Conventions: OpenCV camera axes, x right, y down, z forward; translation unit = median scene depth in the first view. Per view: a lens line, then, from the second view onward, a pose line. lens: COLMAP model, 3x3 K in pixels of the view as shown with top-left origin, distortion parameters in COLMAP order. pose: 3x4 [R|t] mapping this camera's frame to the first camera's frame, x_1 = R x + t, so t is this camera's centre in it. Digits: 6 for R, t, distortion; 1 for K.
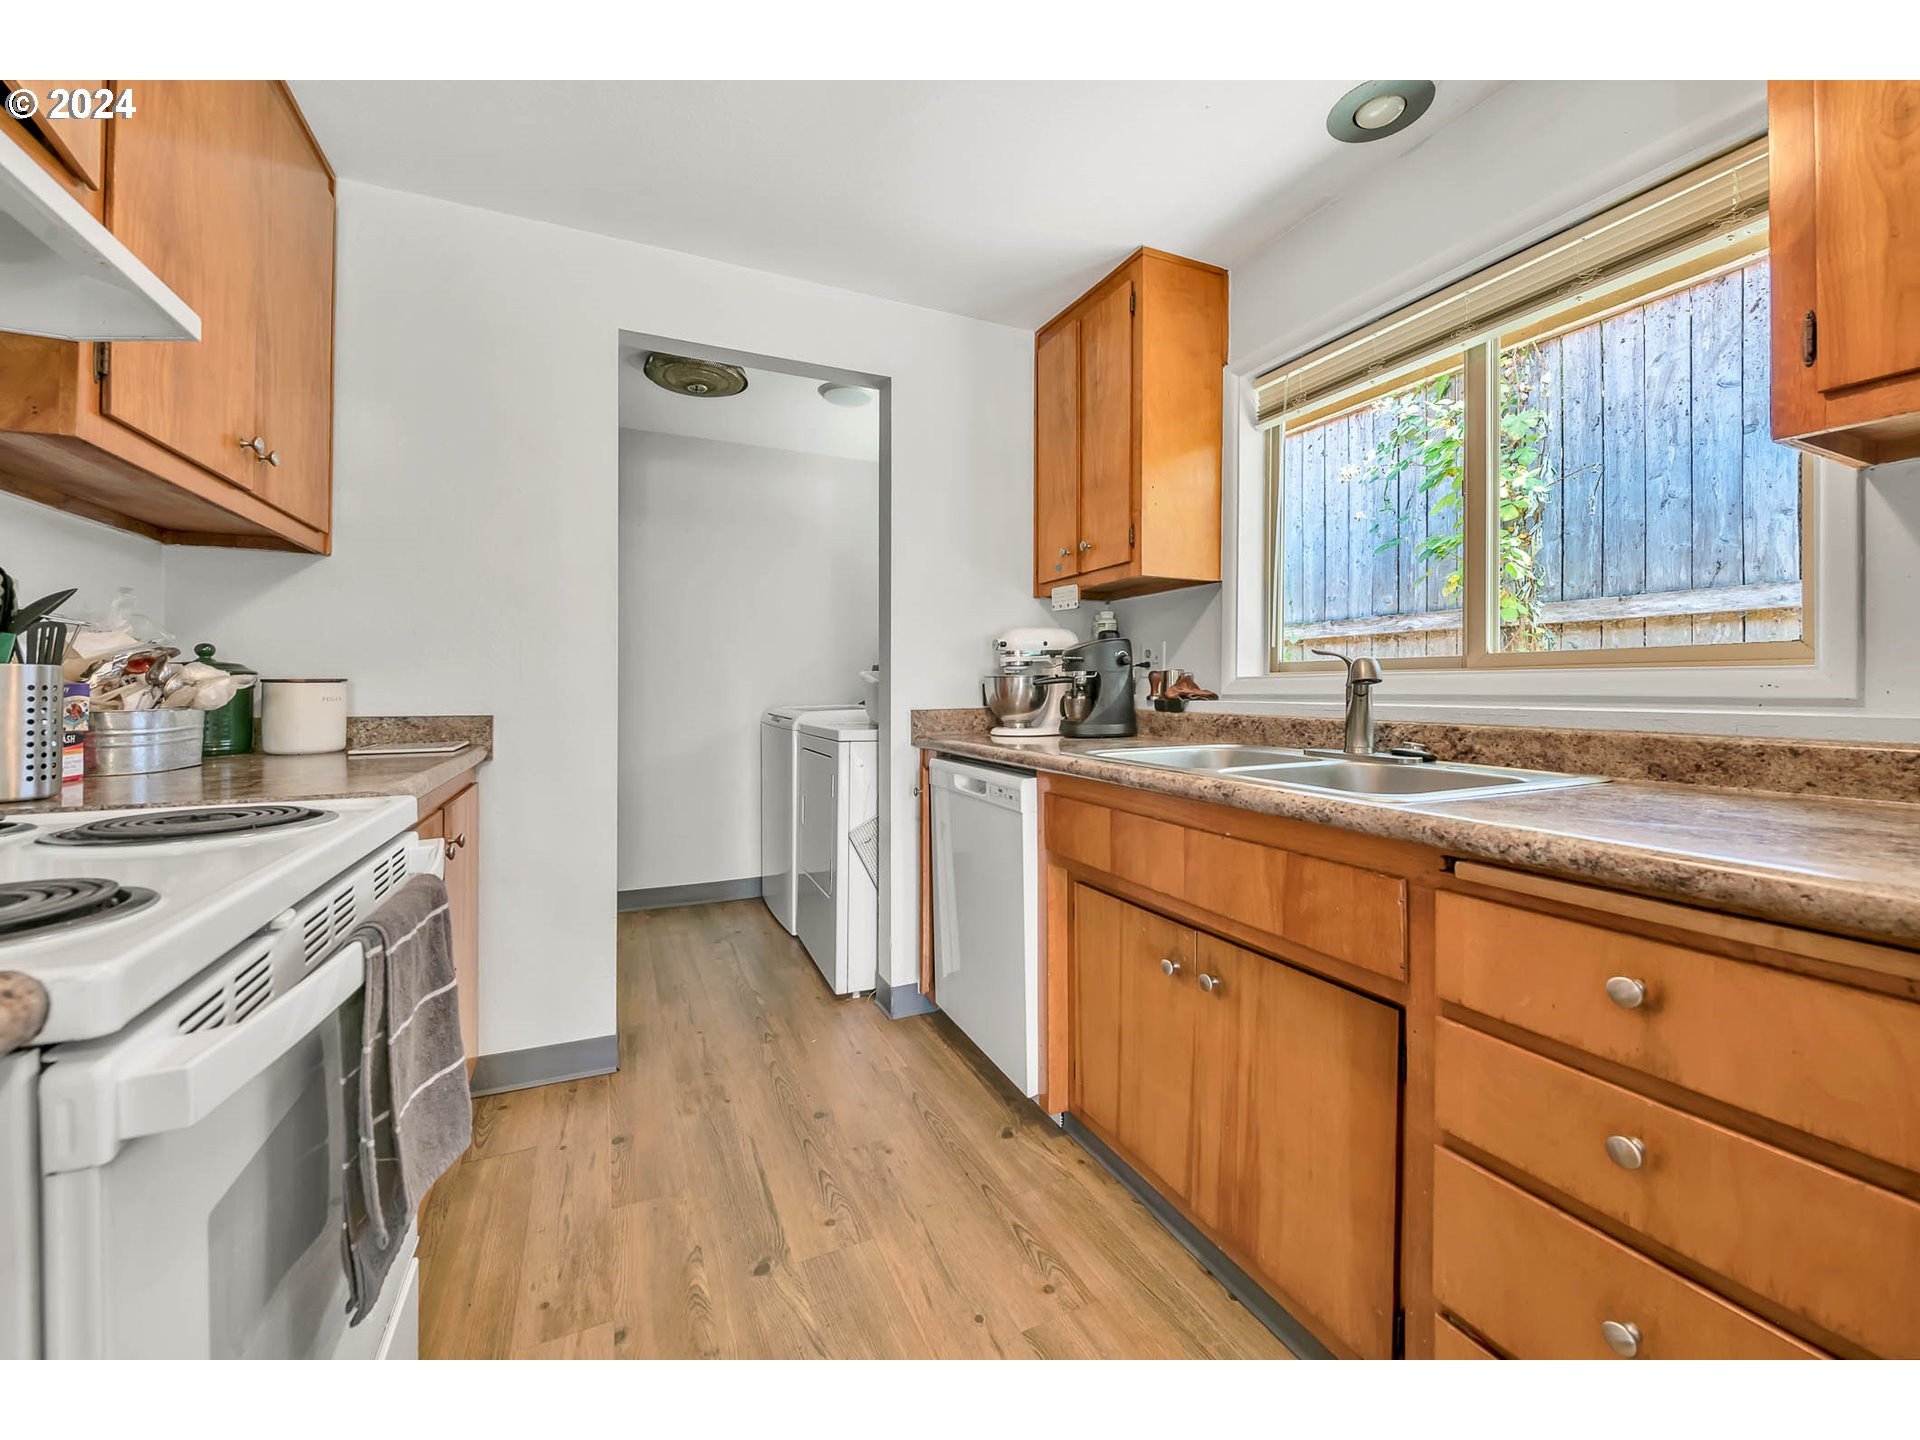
lens RADIAL K [[770.7, 0, 966.1], [0, 770.7, 700.4], [0, 0, 1]] dist [0.002651, 0.000082]
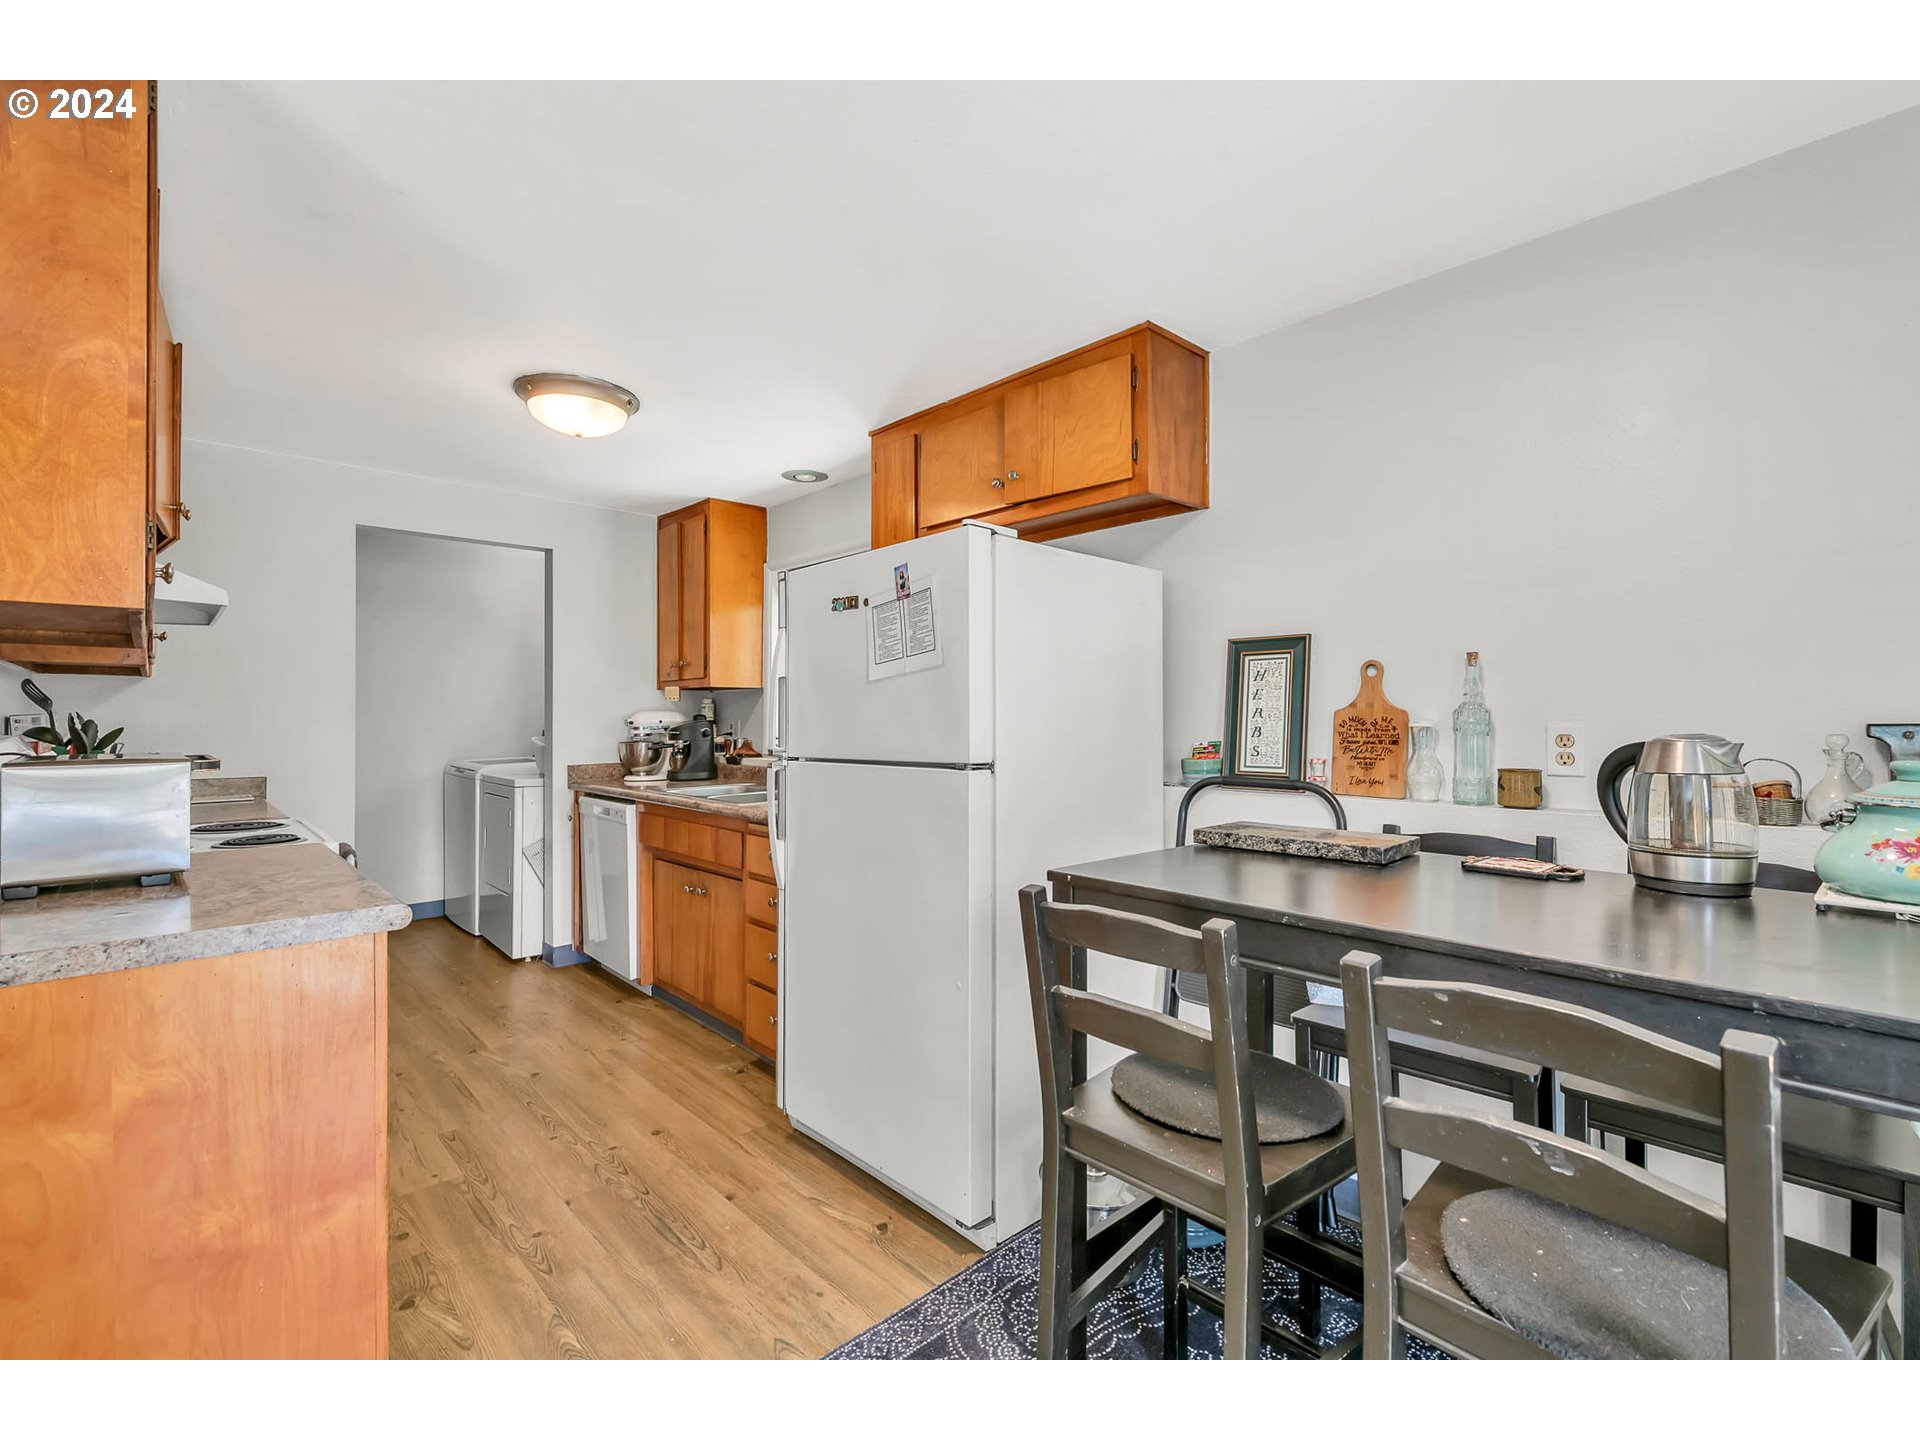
lens RADIAL K [[847.3, 0, 964.3], [0, 847.3, 723.3], [0, 0, 1]] dist [-0.003162, -0.000306]
pose [[0.947761, -0.003564, 0.318963, 0.142194], [0.007249, 0.999920, -0.010365, -0.048944], [-0.318900, 0.012136, 0.947711, -0.860371]]
